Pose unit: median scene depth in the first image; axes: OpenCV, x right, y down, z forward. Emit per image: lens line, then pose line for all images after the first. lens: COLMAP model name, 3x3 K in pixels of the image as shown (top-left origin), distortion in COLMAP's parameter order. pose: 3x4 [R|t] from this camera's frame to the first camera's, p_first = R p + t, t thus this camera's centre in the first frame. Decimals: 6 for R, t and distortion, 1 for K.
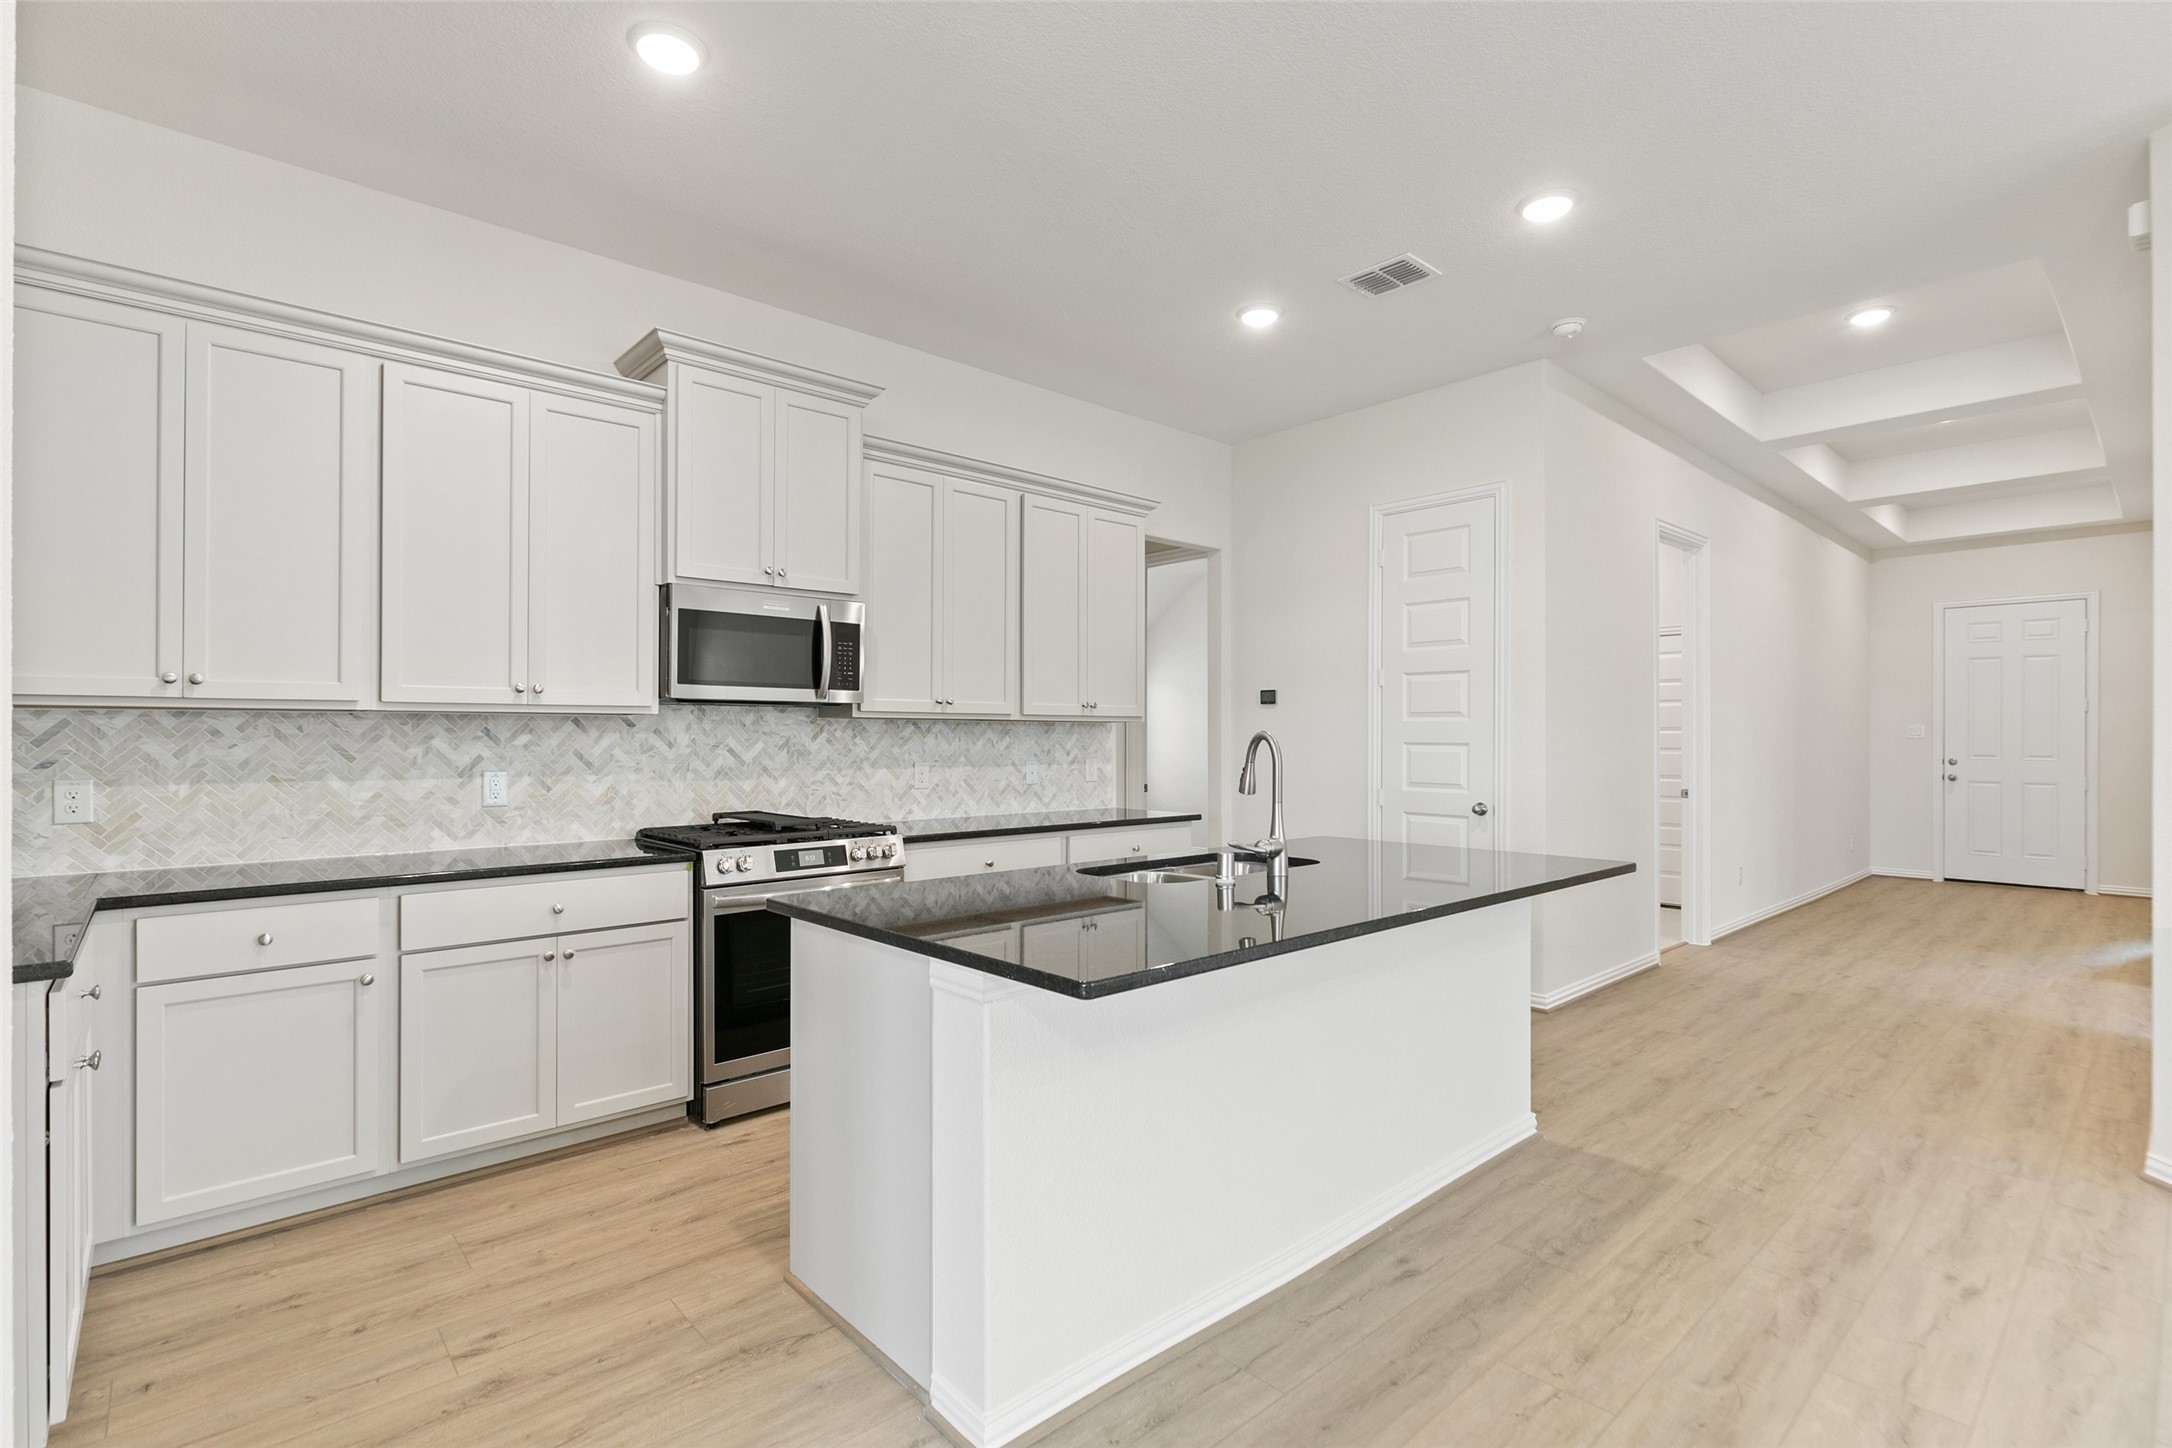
lens RADIAL K [[1005.7, 0, 1086.0], [0, 1005.7, 724.0], [0, 0, 1]] dist [0.000255, 0.000082]
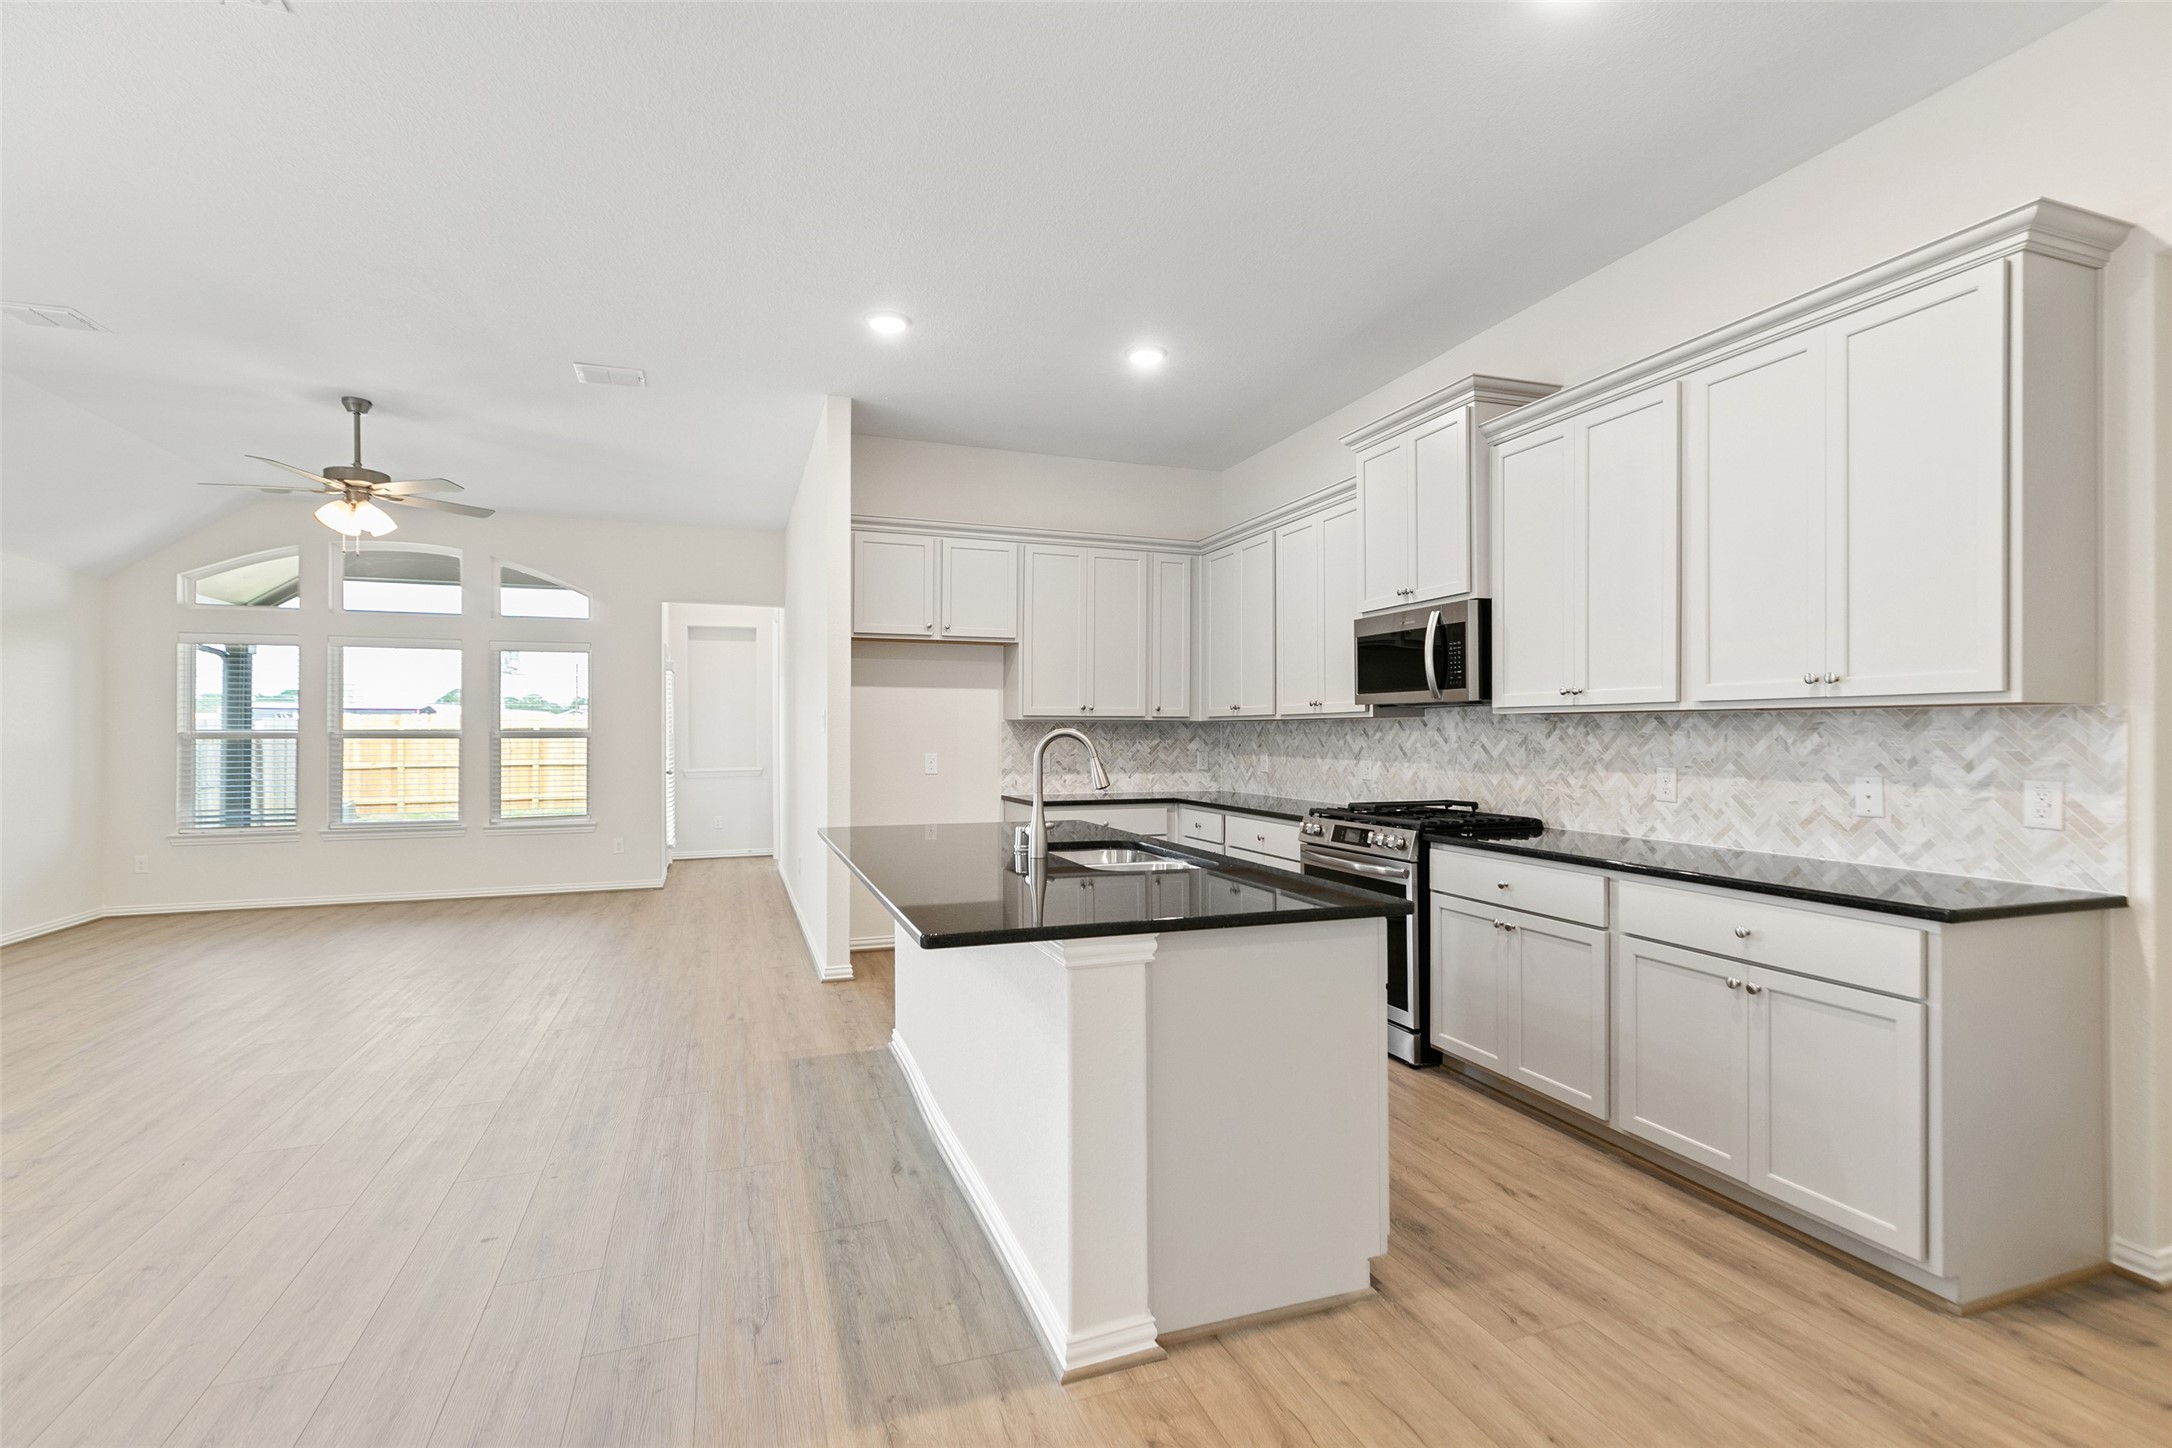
lens RADIAL K [[985.1, 0, 1082.9], [0, 985.1, 726.8], [0, 0, 1]] dist [0.001359, -0.000206]
pose [[-0.378923, -0.005685, -0.925411, 0.789556], [0.012086, 0.999865, -0.011091, 0.010990], [0.925349, -0.015388, -0.378804, 0.975242]]
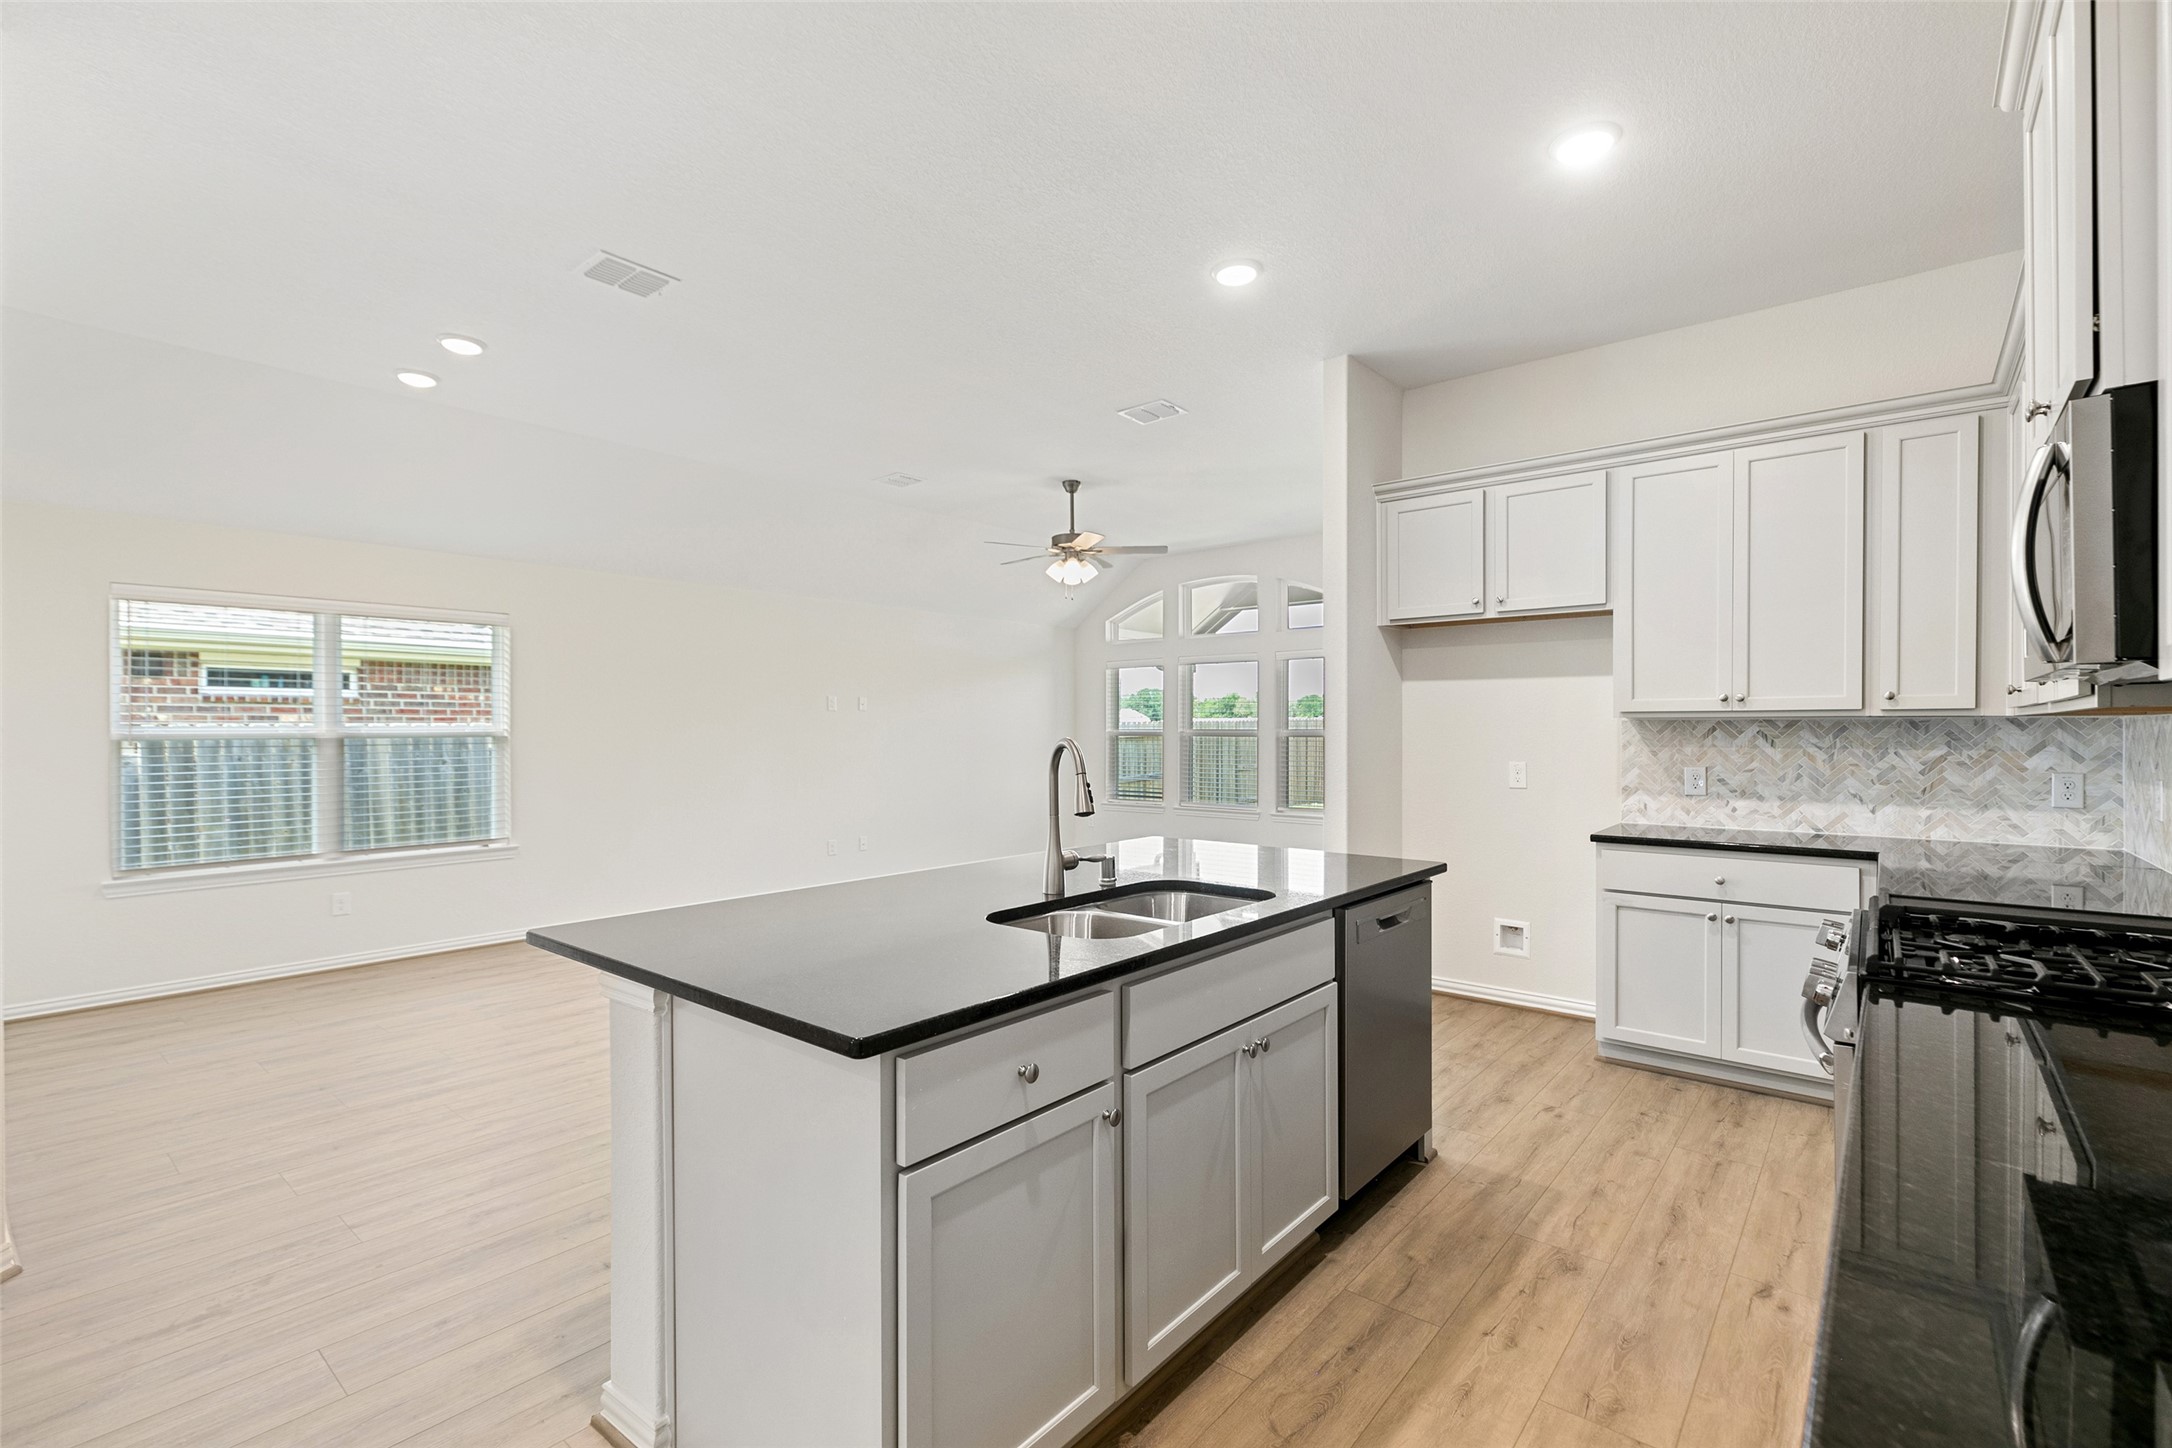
lens RADIAL K [[958.6, 0, 1077.2], [0, 958.6, 727.0], [0, 0, 1]] dist [-0.000874, -0.000862]
pose [[-0.990933, 0.001306, -0.134352, 0.191213], [0.003207, 0.999898, -0.013938, 0.005063], [0.134320, -0.014242, -0.990836, 1.246358]]
